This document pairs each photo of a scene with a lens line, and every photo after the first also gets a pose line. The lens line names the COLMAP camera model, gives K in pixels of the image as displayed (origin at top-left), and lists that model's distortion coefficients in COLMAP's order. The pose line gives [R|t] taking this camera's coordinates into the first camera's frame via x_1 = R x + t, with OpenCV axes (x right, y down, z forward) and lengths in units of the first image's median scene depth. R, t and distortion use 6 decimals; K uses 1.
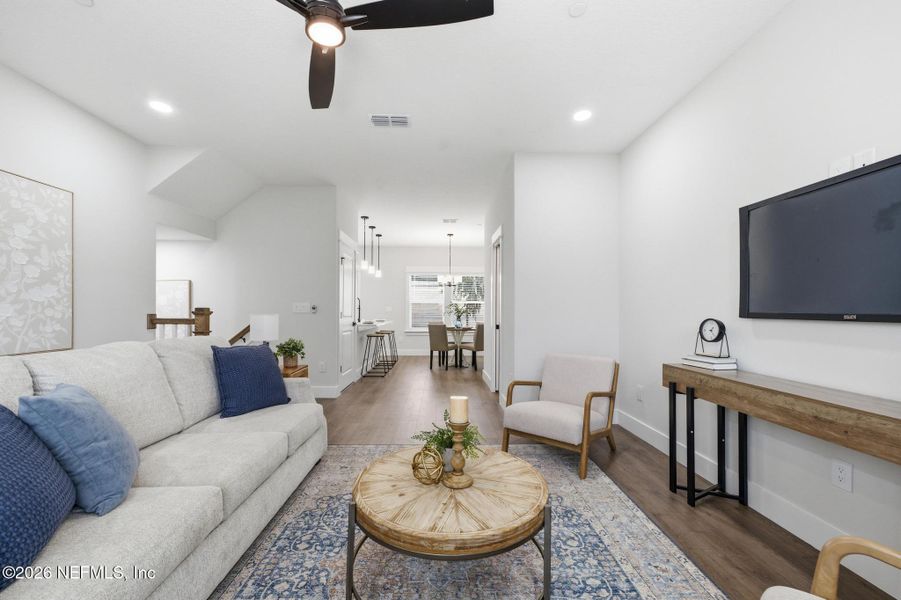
lens RADIAL K [[362.0, 0, 449.1], [0, 362.0, 301.8], [0, 0, 1]] dist [-0.004049, 0.001417]
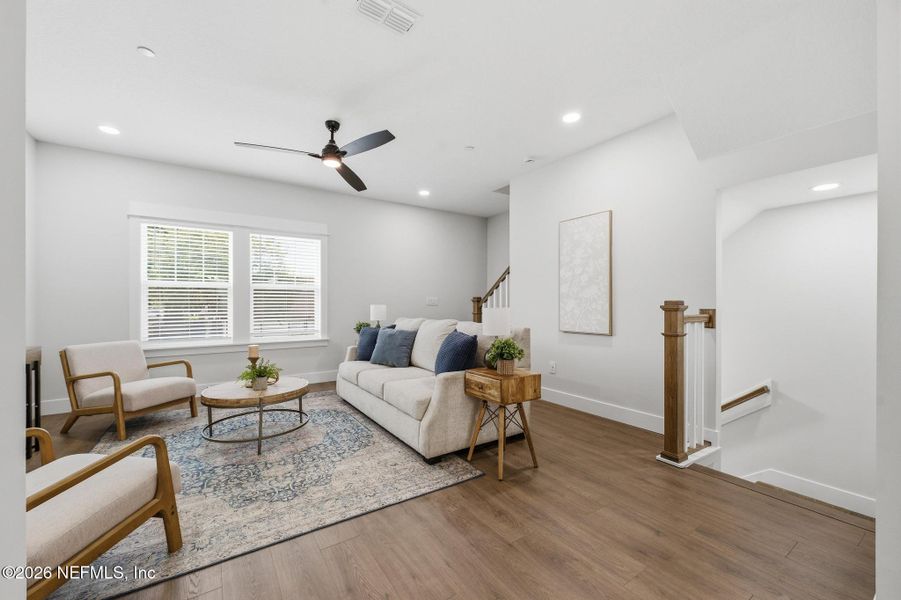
lens RADIAL K [[362.0, 0, 451.6], [0, 362.0, 302.8], [0, 0, 1]] dist [-0.004049, 0.001417]
pose [[-0.845446, -0.005292, -0.534034, 0.103528], [0.007592, 0.999731, -0.021925, 0.047689], [0.534006, -0.022591, -0.845179, 1.993830]]
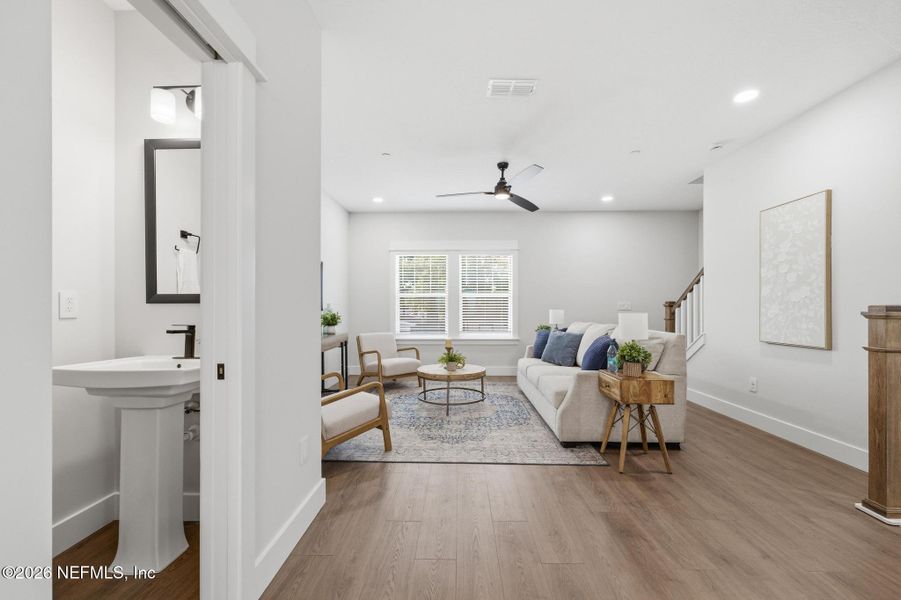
lens RADIAL K [[362.0, 0, 449.3], [0, 362.0, 308.3], [0, 0, 1]] dist [-0.004049, 0.001417]
pose [[-0.998389, -0.004510, 0.056564, -0.081592], [-0.005701, 0.999765, -0.020925, 0.051954], [-0.056457, -0.021214, -0.998180, 2.301972]]
